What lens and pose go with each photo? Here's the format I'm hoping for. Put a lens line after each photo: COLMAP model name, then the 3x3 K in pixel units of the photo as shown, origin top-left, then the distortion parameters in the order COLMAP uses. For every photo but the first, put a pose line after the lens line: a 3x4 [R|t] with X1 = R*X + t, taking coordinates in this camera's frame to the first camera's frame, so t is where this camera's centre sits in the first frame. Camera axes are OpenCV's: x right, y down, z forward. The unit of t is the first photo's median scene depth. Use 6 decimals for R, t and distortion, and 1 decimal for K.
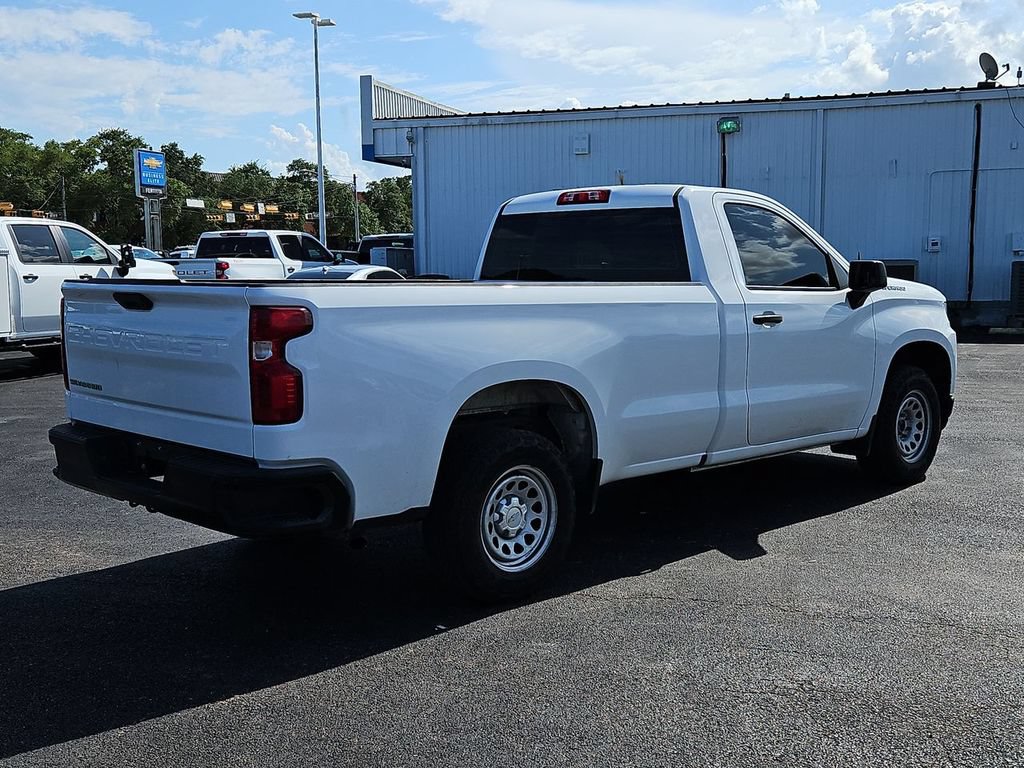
lens RADIAL K [[1176.6, 0, 502.3], [0, 1176.6, 364.6], [0, 0, 1]] dist [0.069598, 0.011345]
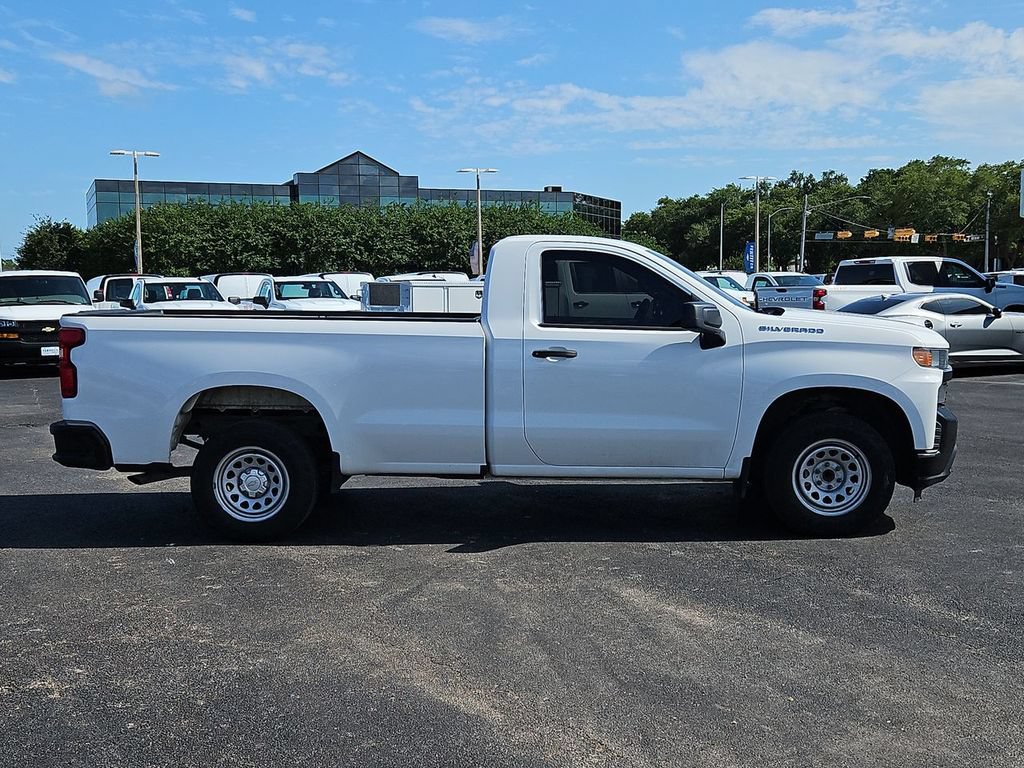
lens RADIAL K [[1177.2, 0, 510.8], [0, 1177.2, 362.4], [0, 0, 1]] dist [0.081882, -0.024062]
pose [[0.689848, 0.048378, -0.722336, 1.092579], [-0.061928, 0.998051, 0.007701, -0.038992], [0.721300, 0.039420, 0.691500, 0.213711]]
